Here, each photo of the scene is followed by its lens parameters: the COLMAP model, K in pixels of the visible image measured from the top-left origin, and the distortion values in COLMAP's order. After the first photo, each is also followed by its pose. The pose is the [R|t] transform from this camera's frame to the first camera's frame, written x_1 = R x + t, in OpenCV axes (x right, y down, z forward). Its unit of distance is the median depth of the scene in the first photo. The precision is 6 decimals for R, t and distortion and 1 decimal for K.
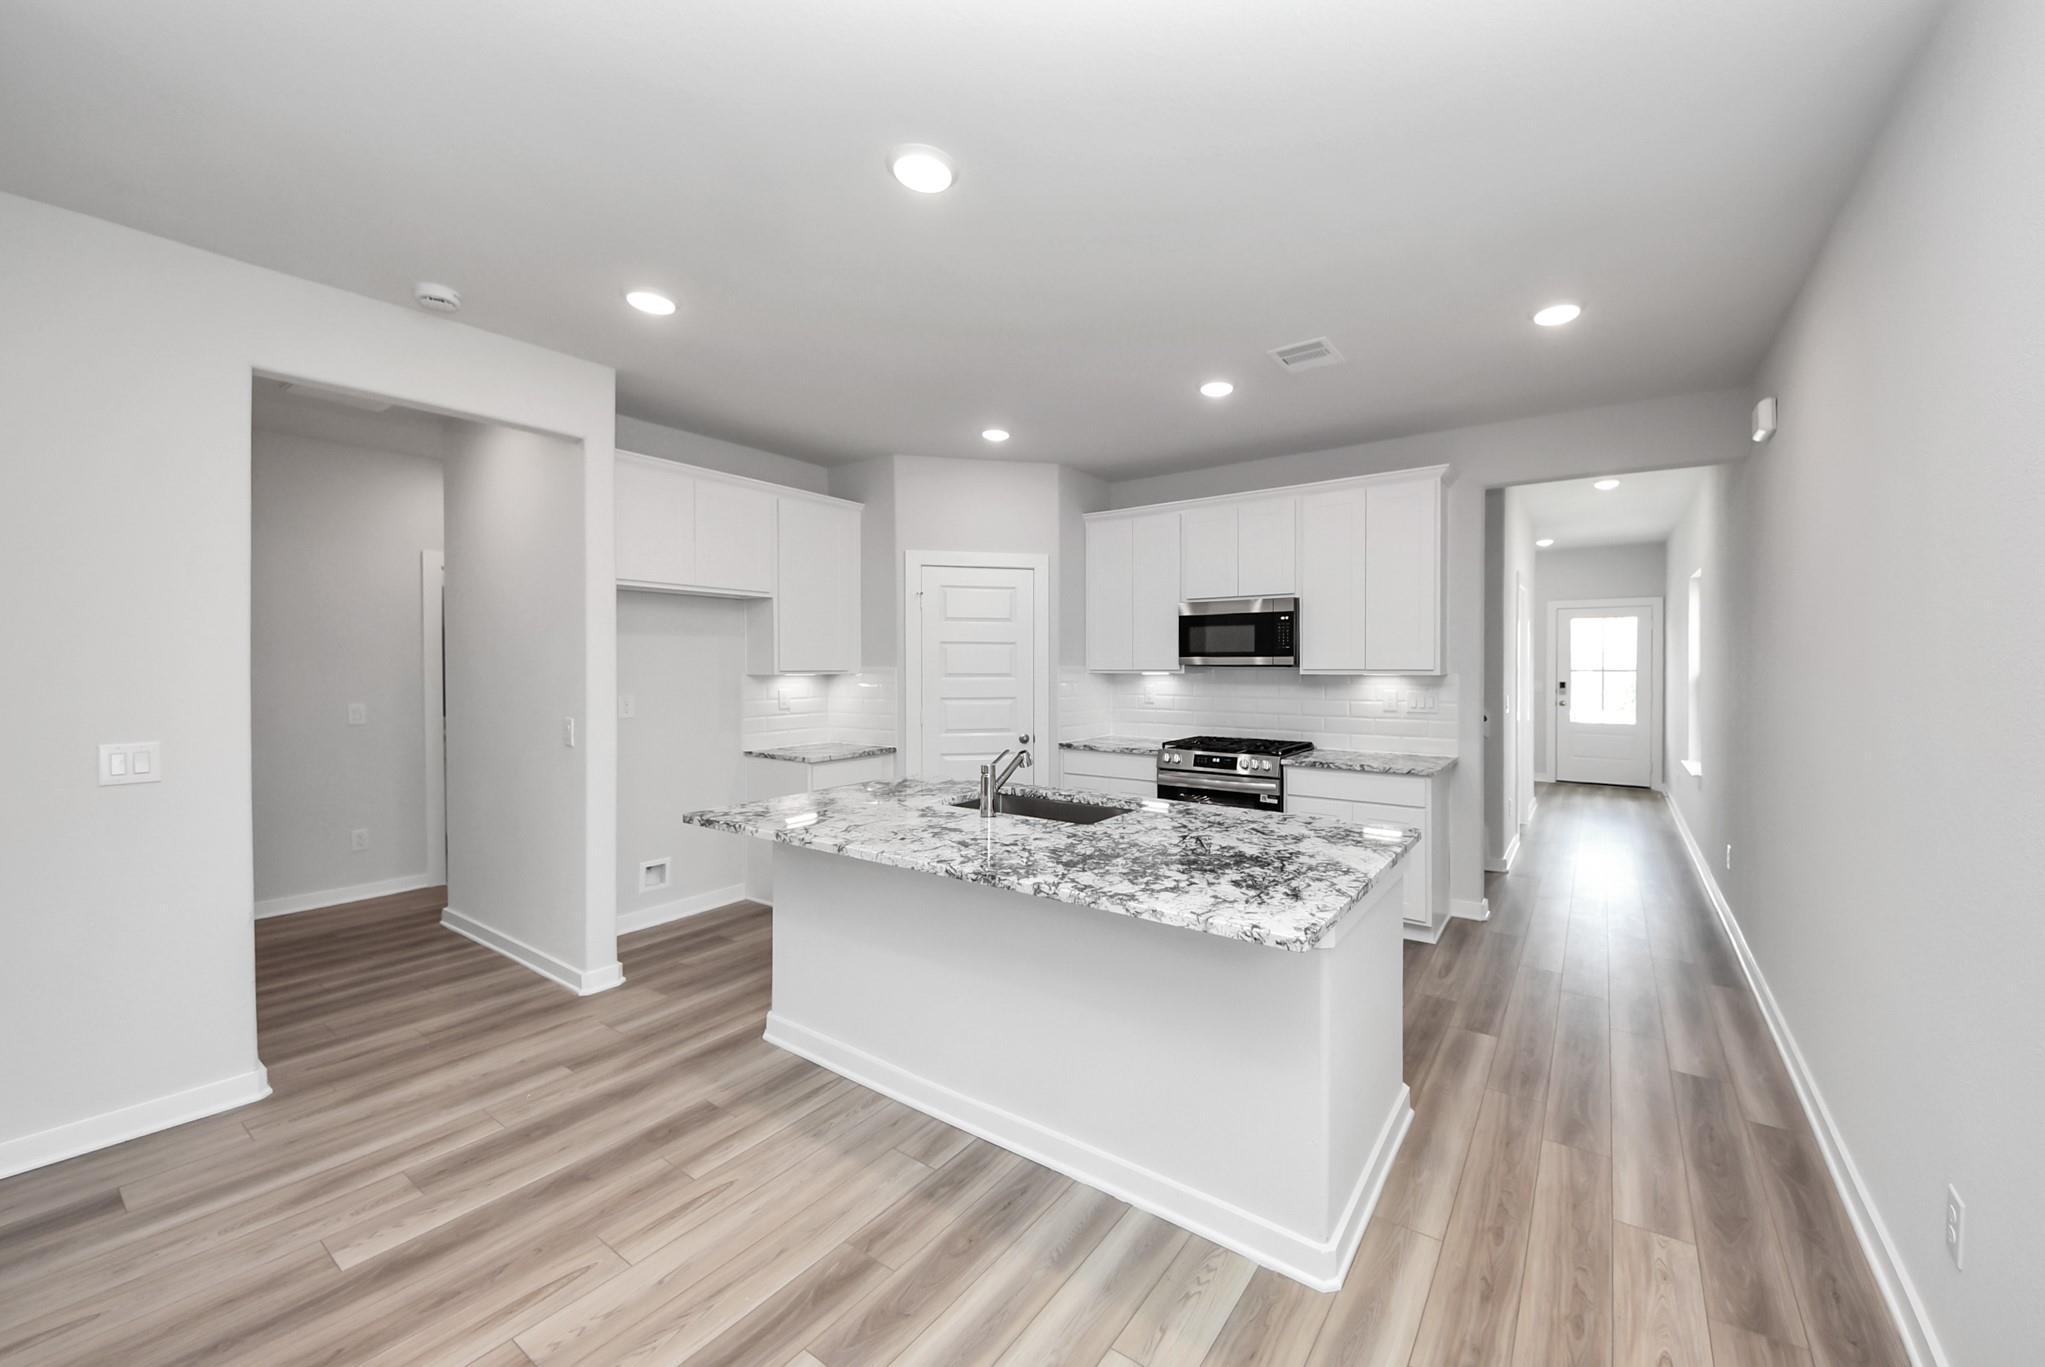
lens RADIAL K [[799.2, 0, 1025.8], [0, 799.2, 666.2], [0, 0, 1]] dist [0.036708, -0.021846]
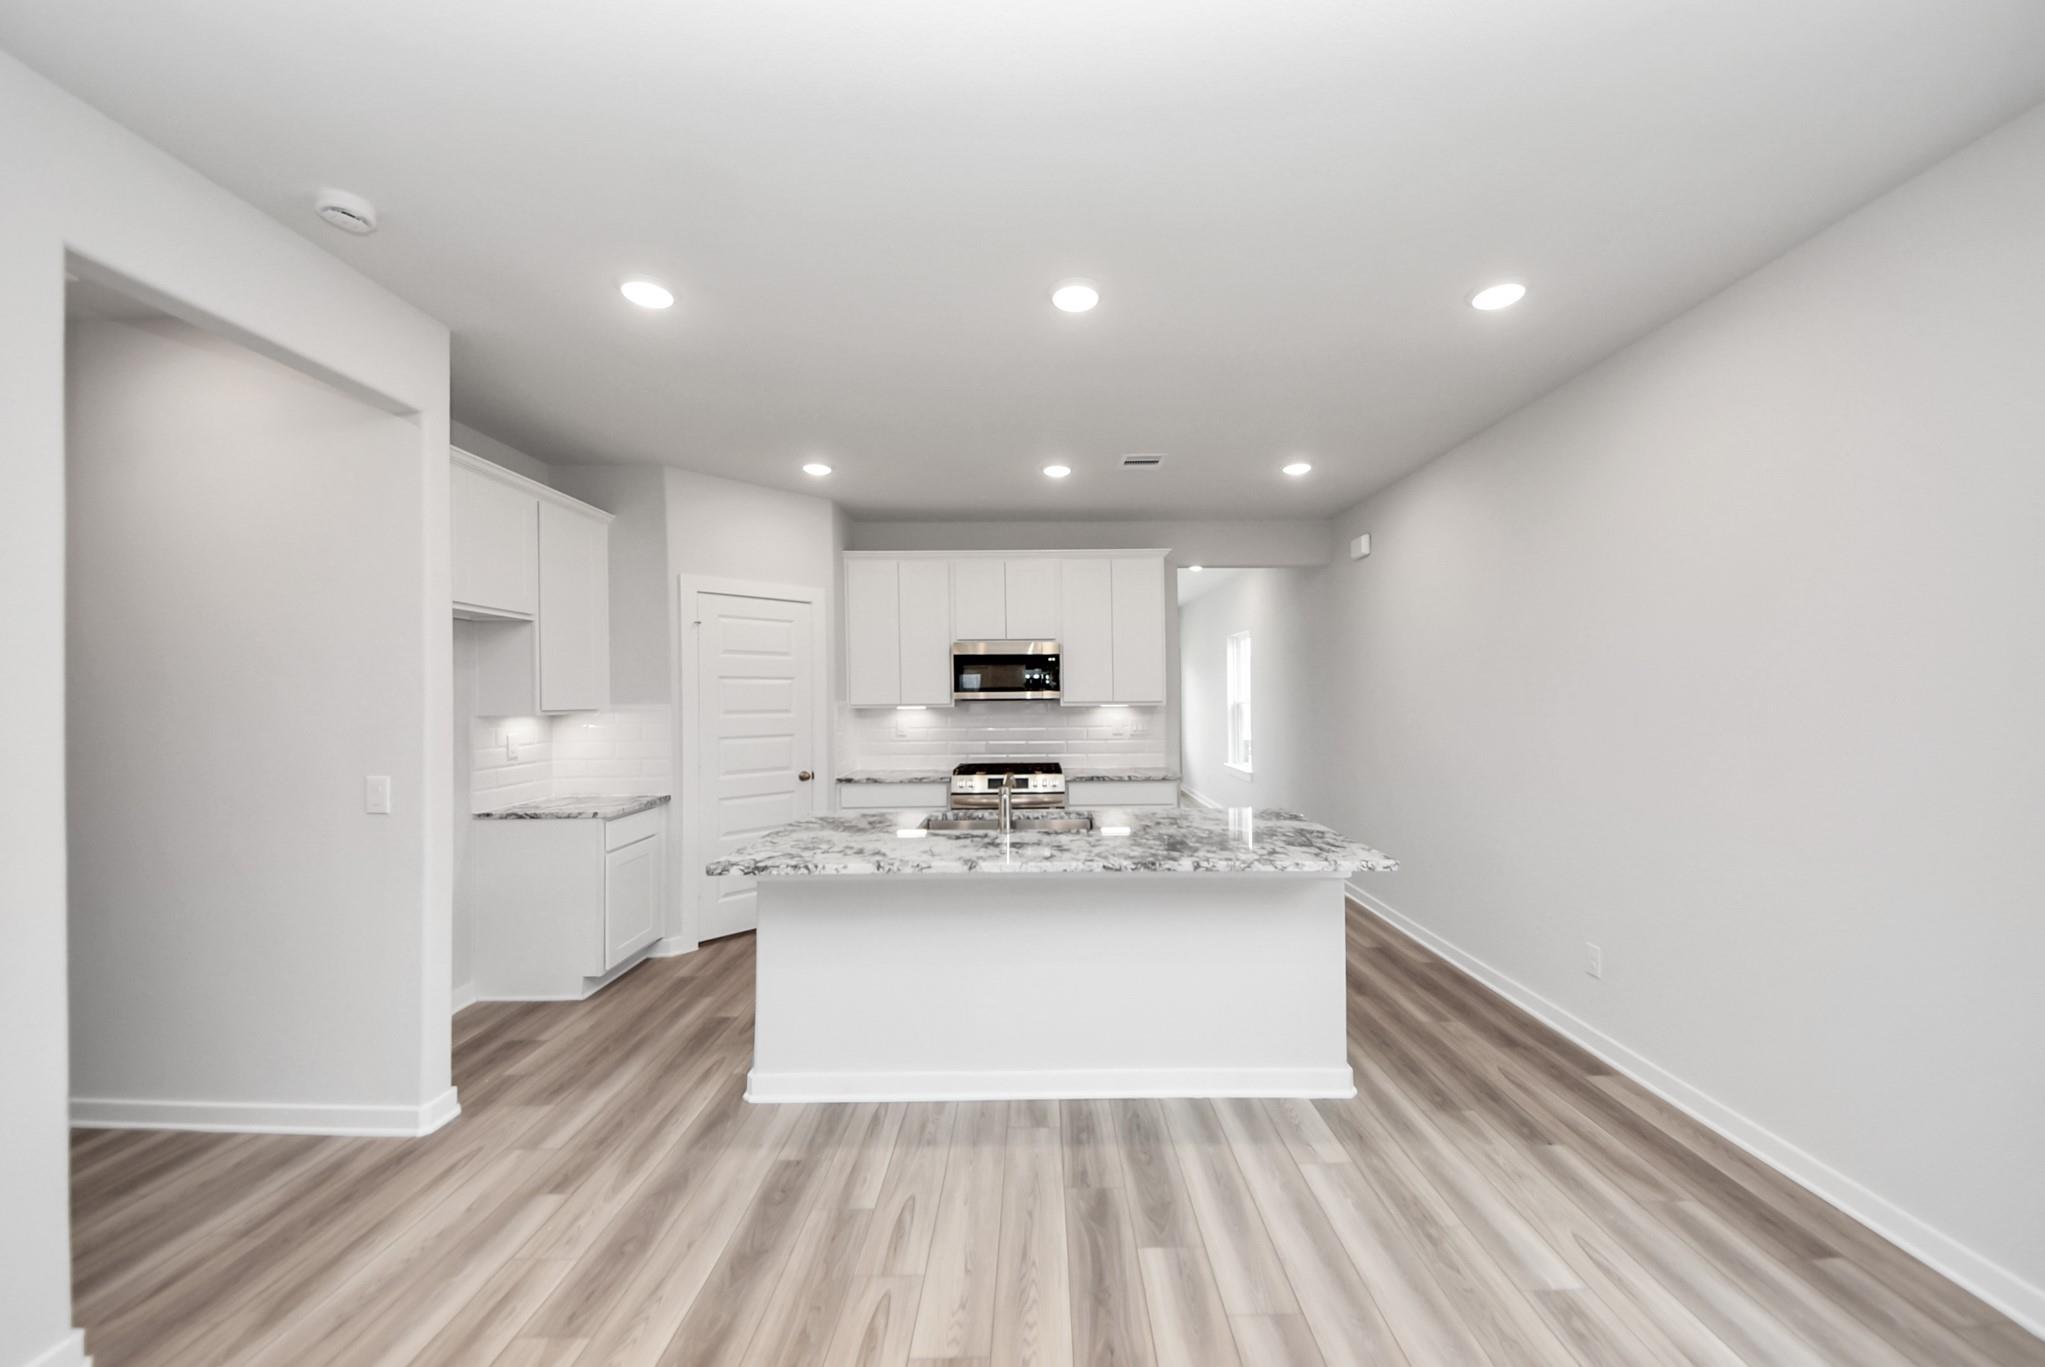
lens RADIAL K [[824.9, 0, 1028.1], [0, 824.9, 692.9], [0, 0, 1]] dist [0.058496, -0.035640]
pose [[0.816895, -0.002352, 0.576781, -0.530656], [0.008875, 0.999925, -0.008491, -0.000355], [-0.576718, 0.012055, 0.816855, 0.014801]]
